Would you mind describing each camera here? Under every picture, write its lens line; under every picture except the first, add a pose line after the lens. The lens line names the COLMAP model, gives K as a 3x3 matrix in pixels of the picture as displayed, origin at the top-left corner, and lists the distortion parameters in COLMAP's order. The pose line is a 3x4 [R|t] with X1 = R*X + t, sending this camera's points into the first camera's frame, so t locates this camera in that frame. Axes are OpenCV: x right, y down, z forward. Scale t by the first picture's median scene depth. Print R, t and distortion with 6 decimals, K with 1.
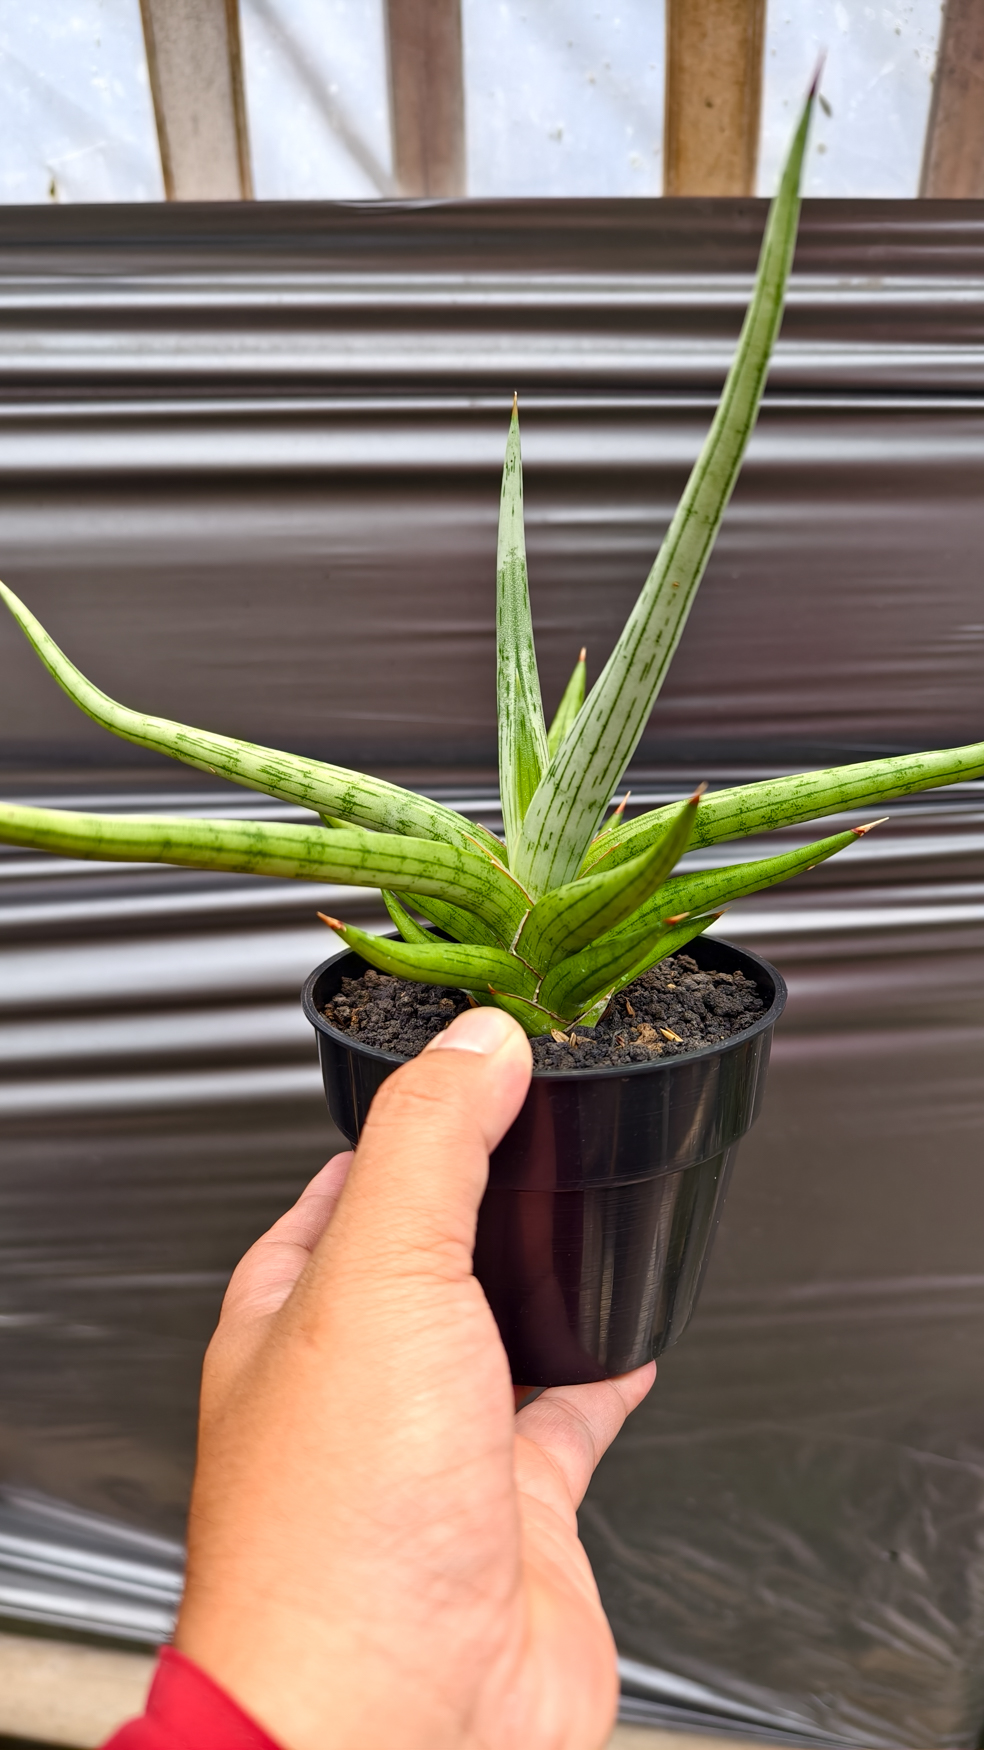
lens RADIAL K [[1214.0, 0, 499.3], [0, 1214.0, 870.5], [0, 0, 1]] dist [-0.013438, -0.002872]
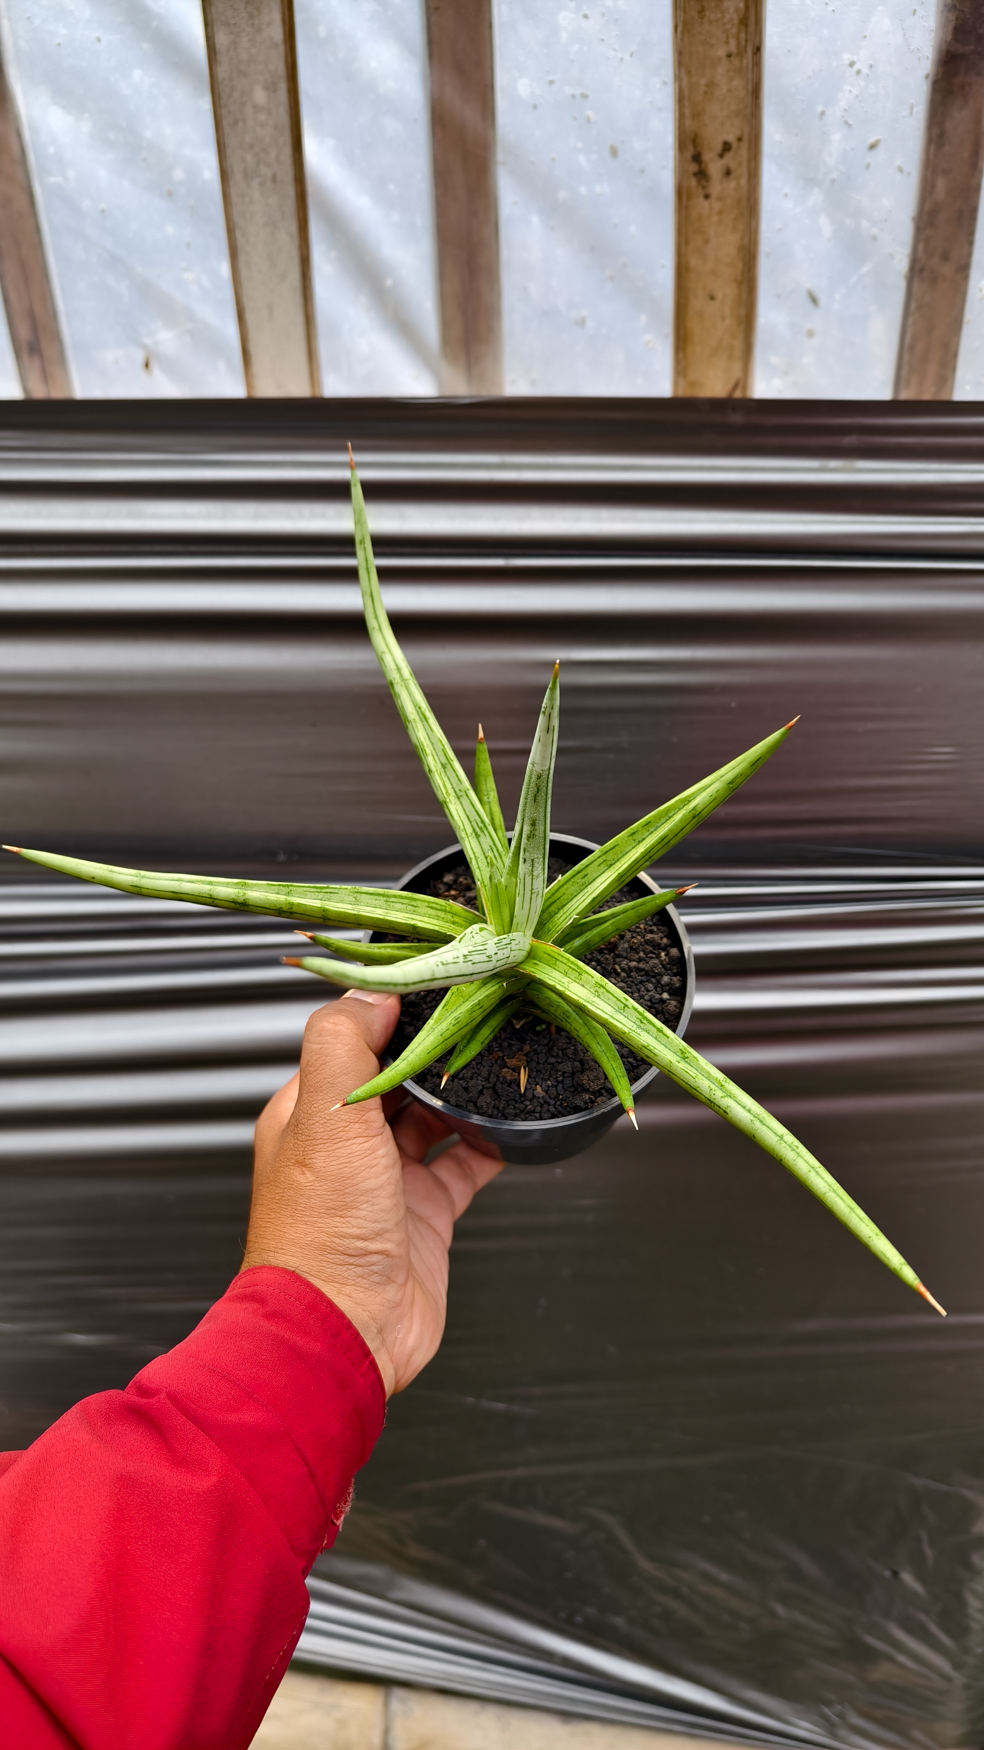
lens RADIAL K [[1214.0, 0, 486.2], [0, 1214.0, 870.9], [0, 0, 1]] dist [-0.013438, -0.002872]
pose [[0.999154, 0.002897, -0.041033, 0.006283], [-0.003575, 0.999858, -0.016452, -0.062621], [0.040980, 0.016584, 0.999022, -0.156234]]
